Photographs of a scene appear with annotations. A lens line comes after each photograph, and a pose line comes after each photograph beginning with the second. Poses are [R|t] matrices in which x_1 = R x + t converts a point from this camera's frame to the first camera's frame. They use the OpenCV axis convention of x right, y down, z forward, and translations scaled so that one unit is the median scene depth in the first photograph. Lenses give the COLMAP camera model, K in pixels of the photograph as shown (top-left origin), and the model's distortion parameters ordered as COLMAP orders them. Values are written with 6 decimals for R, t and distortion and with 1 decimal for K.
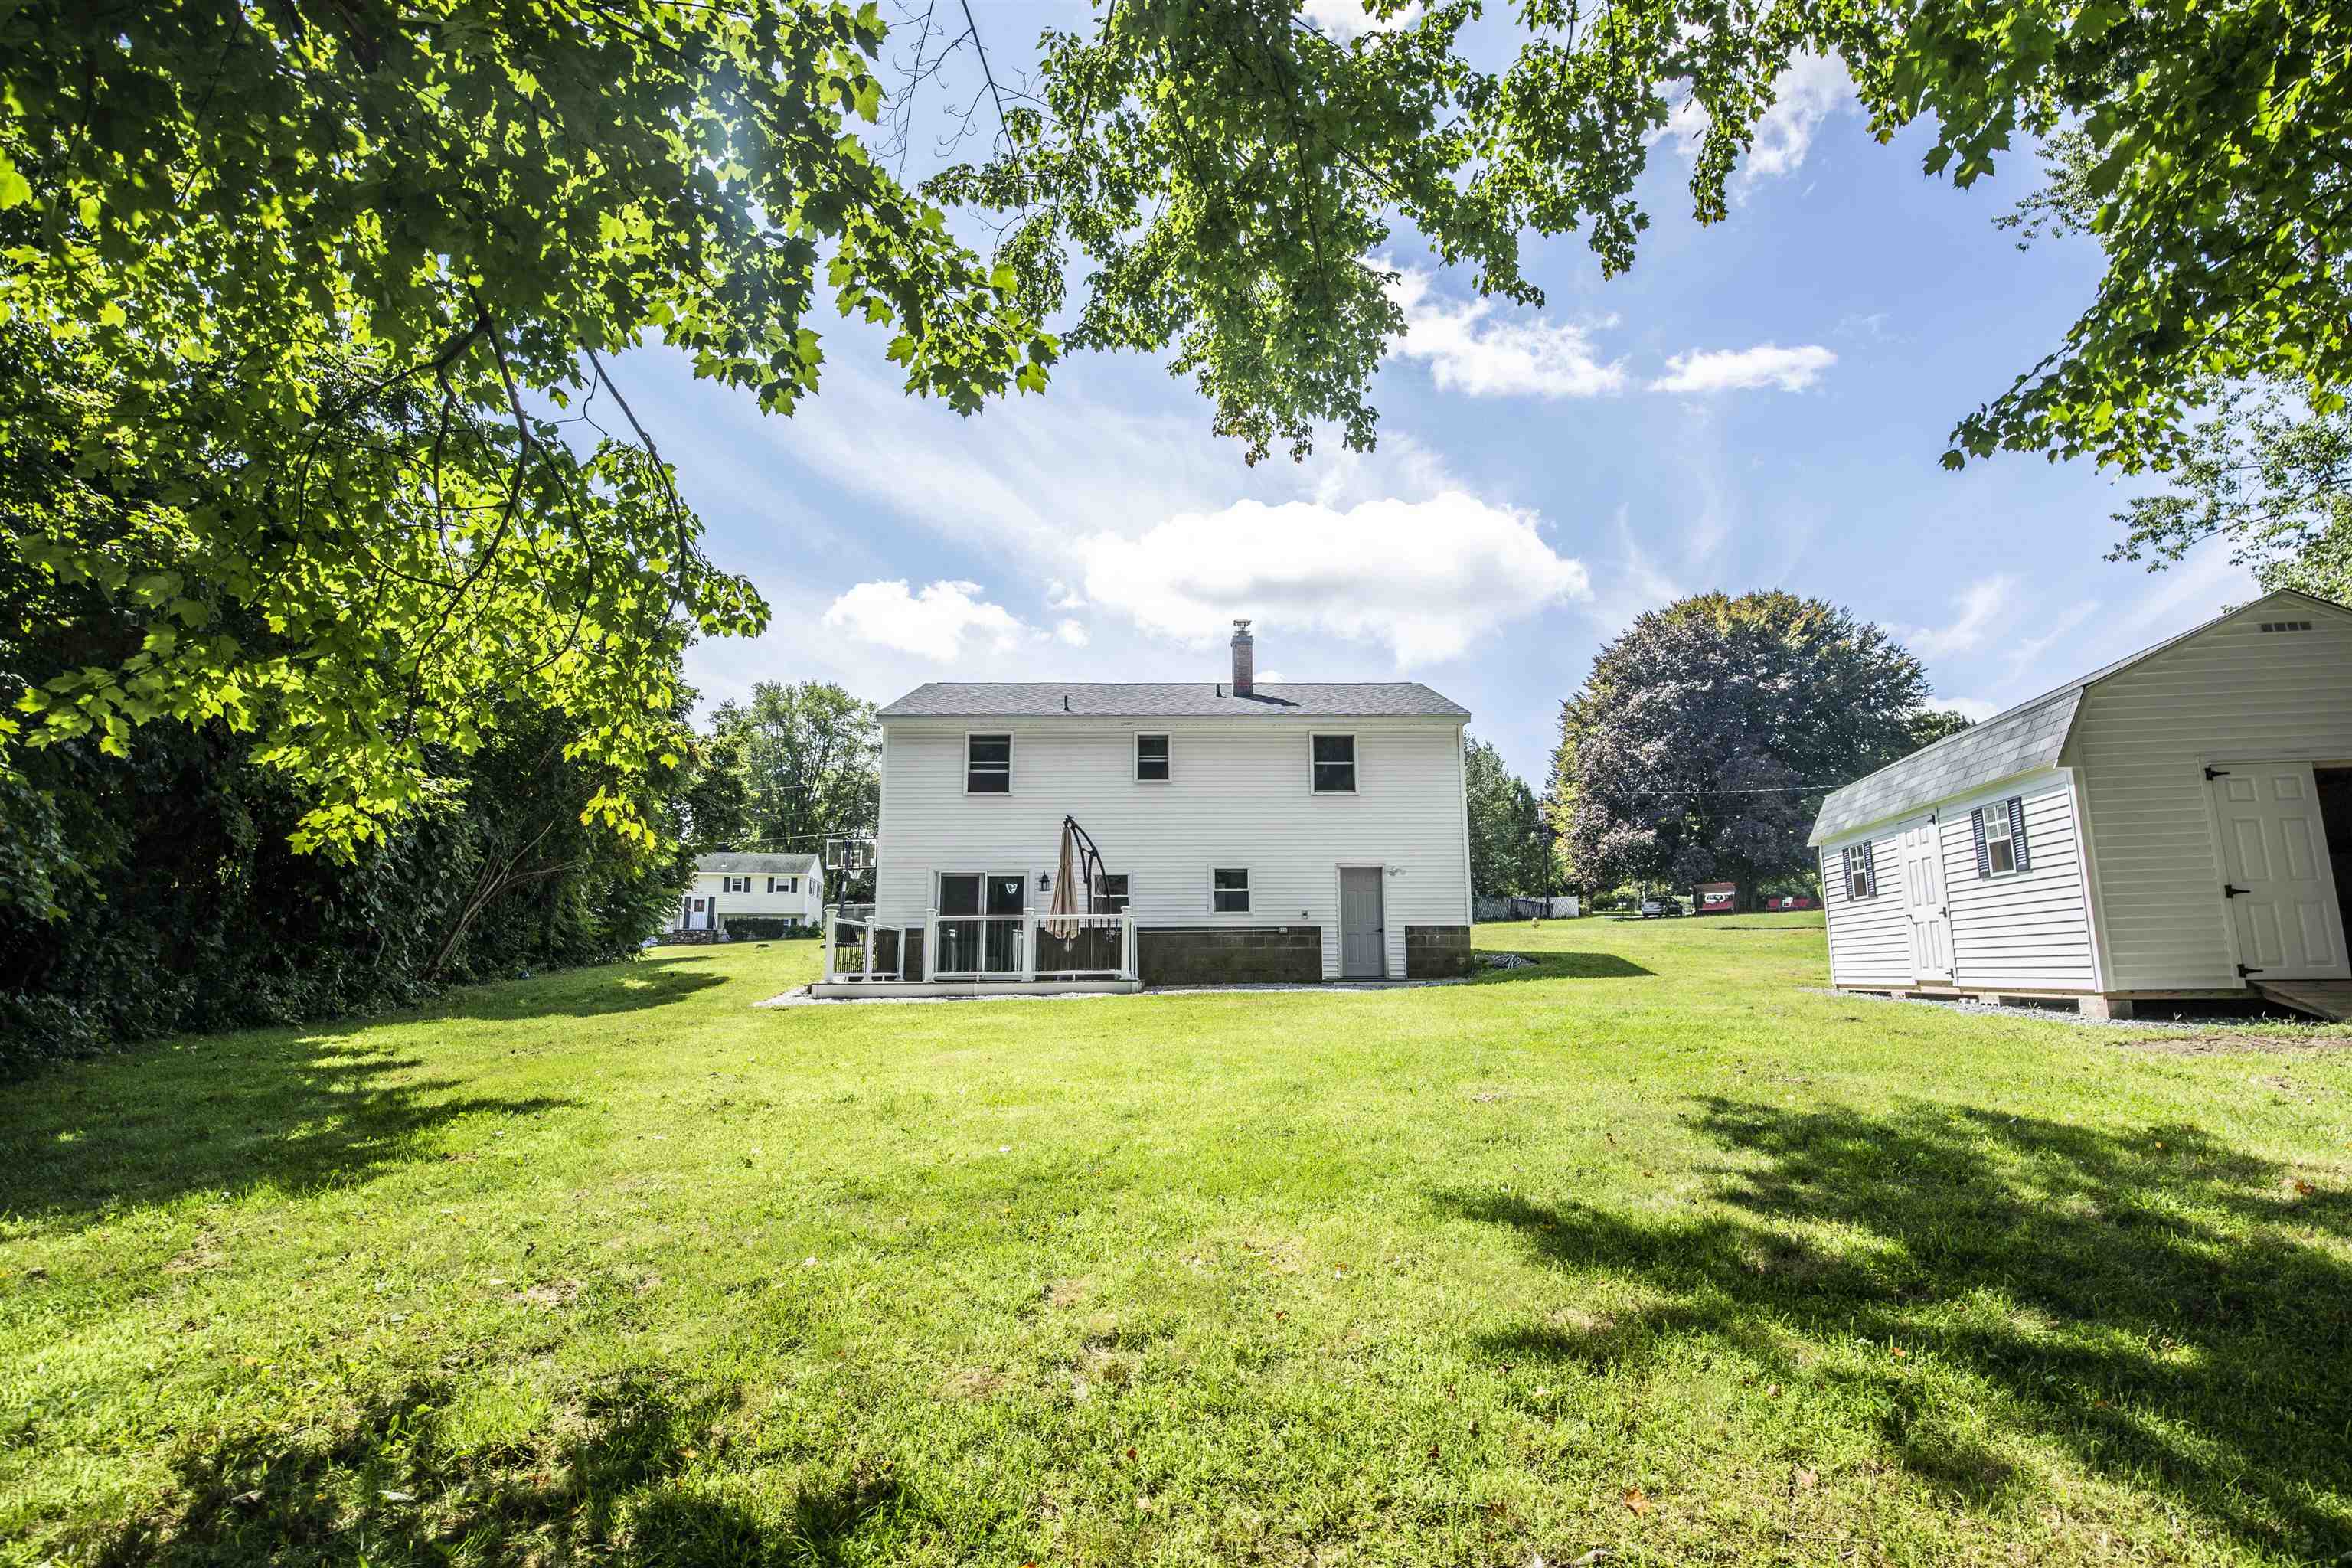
lens RADIAL K [[1088.8, 0, 1180.6], [0, 1088.8, 789.3], [0, 0, 1]] dist [-0.043669, 0.008928]
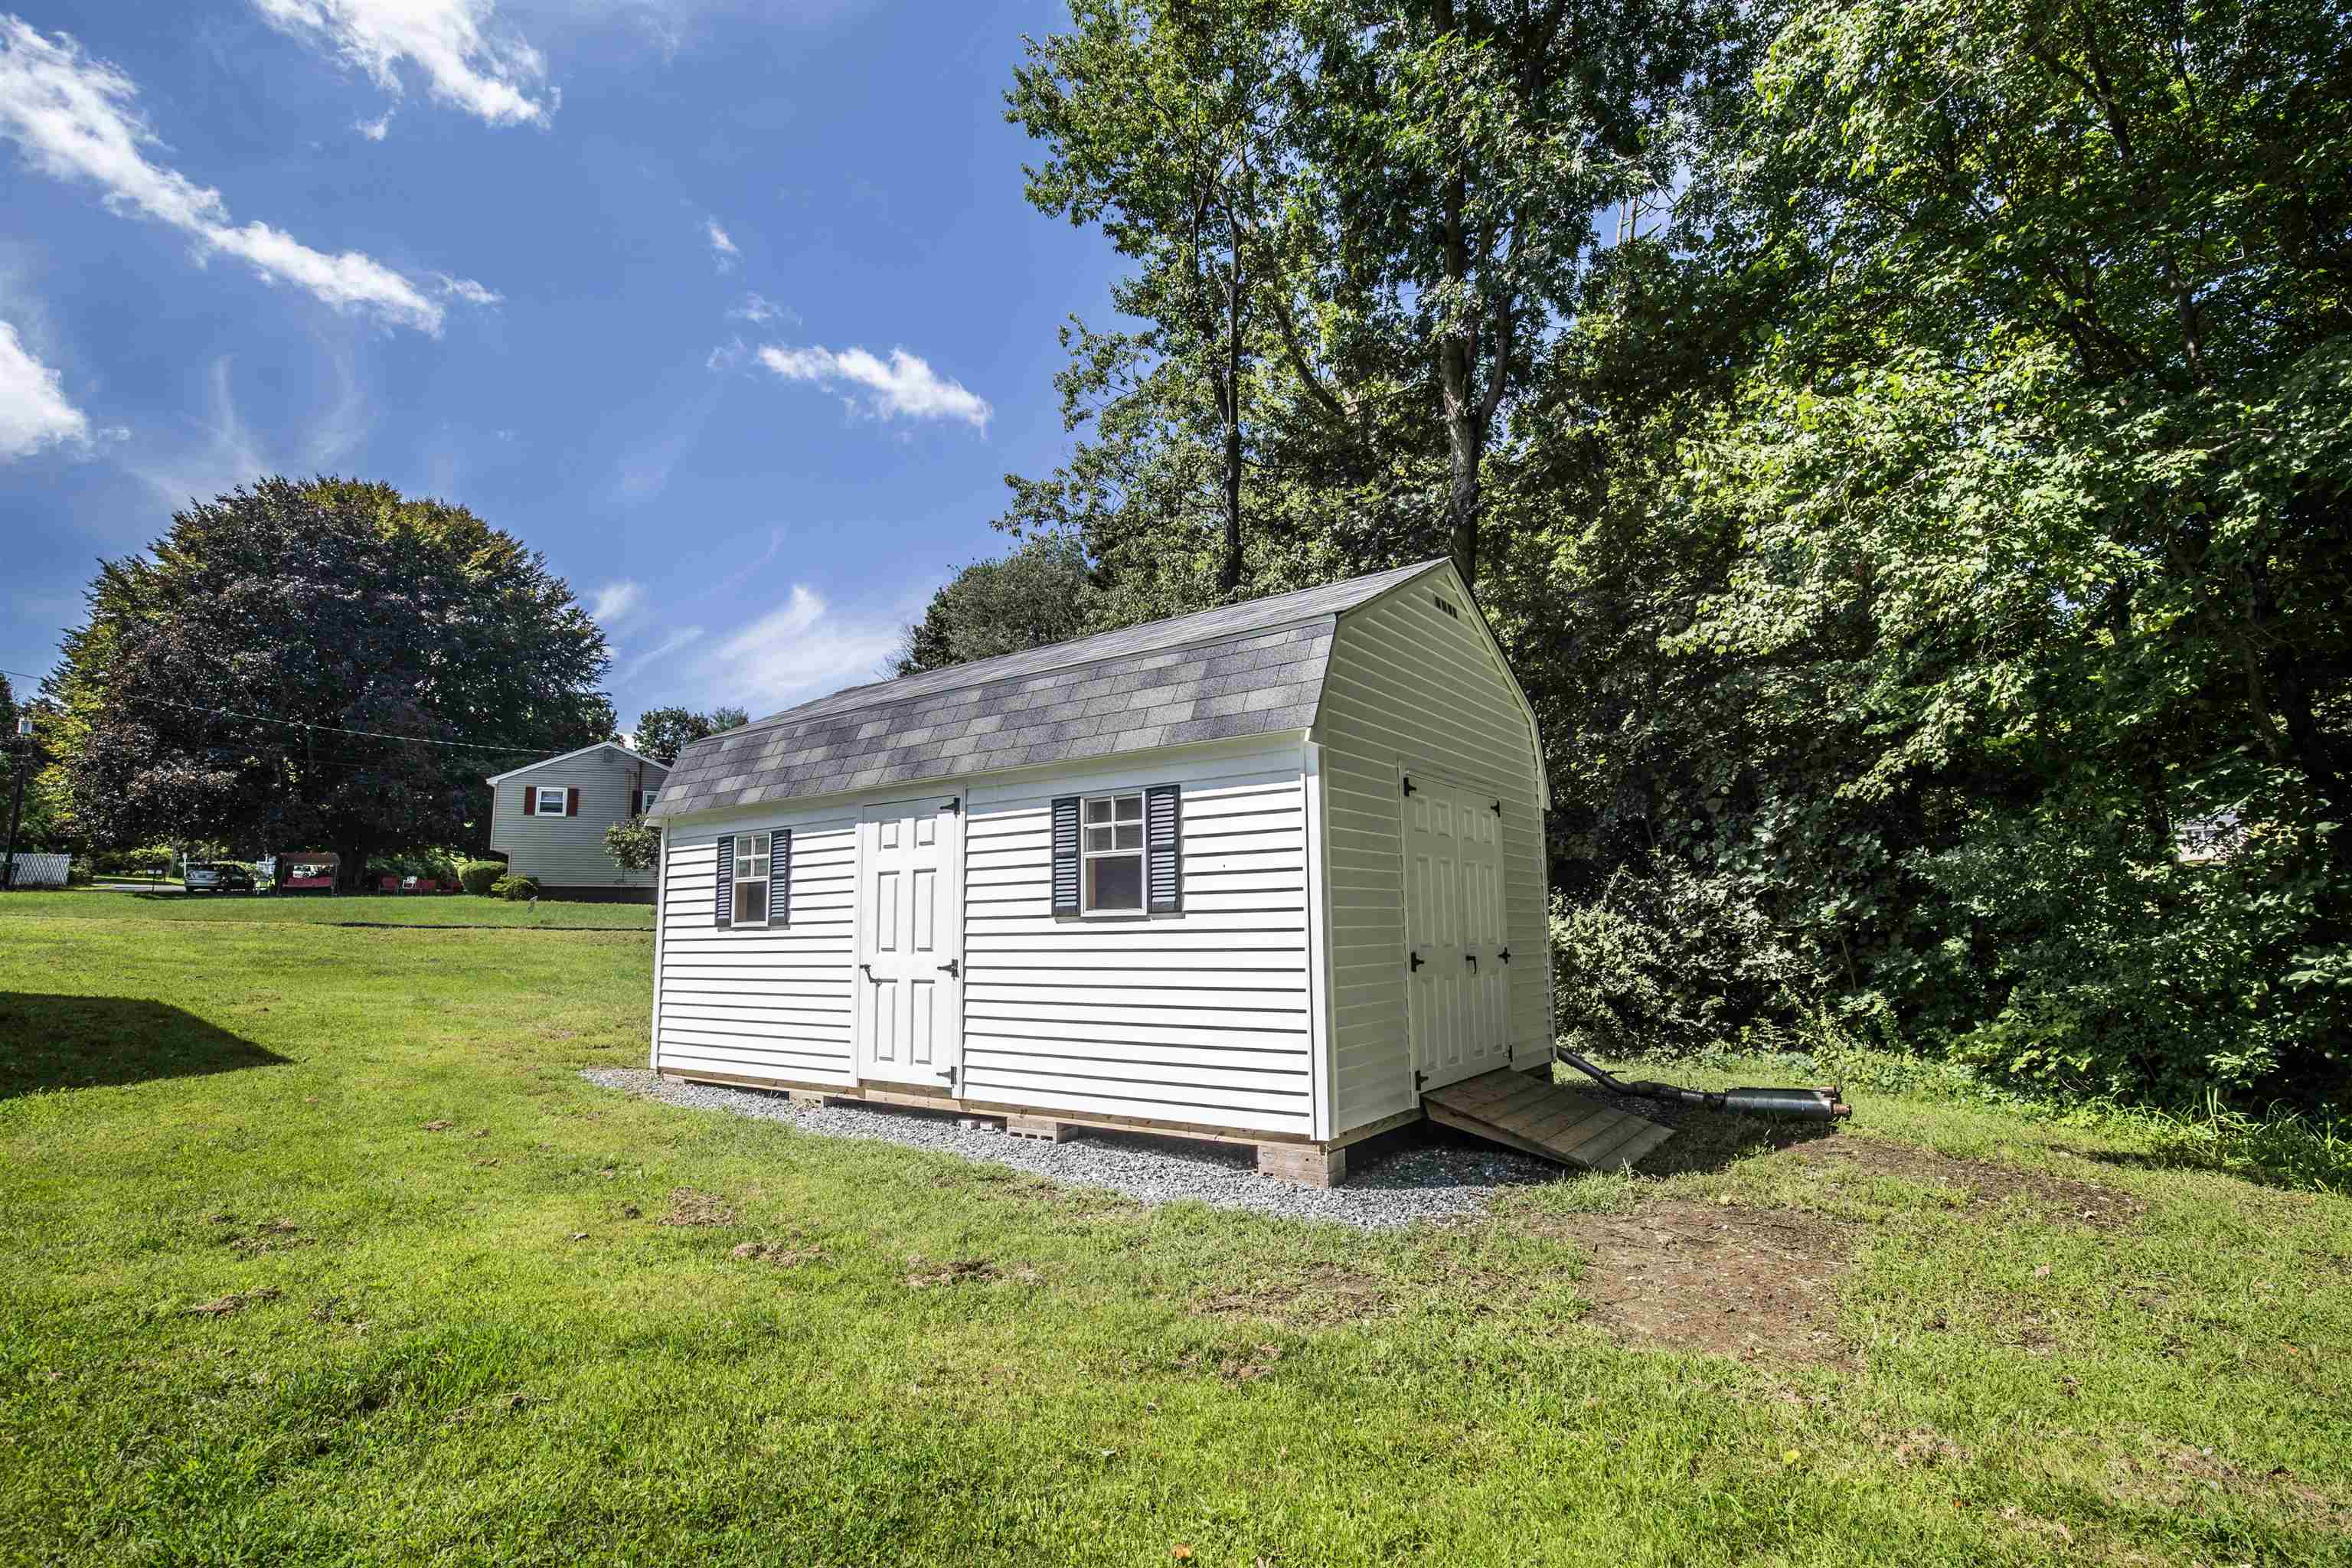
lens RADIAL K [[1088.8, 0, 1180.6], [0, 1088.8, 789.3], [0, 0, 1]] dist [-0.043669, 0.008928]
pose [[0.391395, 0.121859, 0.912119, 0.049136], [-0.141297, 0.987397, -0.071285, 0.009964], [-0.909310, -0.100979, 0.403681, 0.147335]]
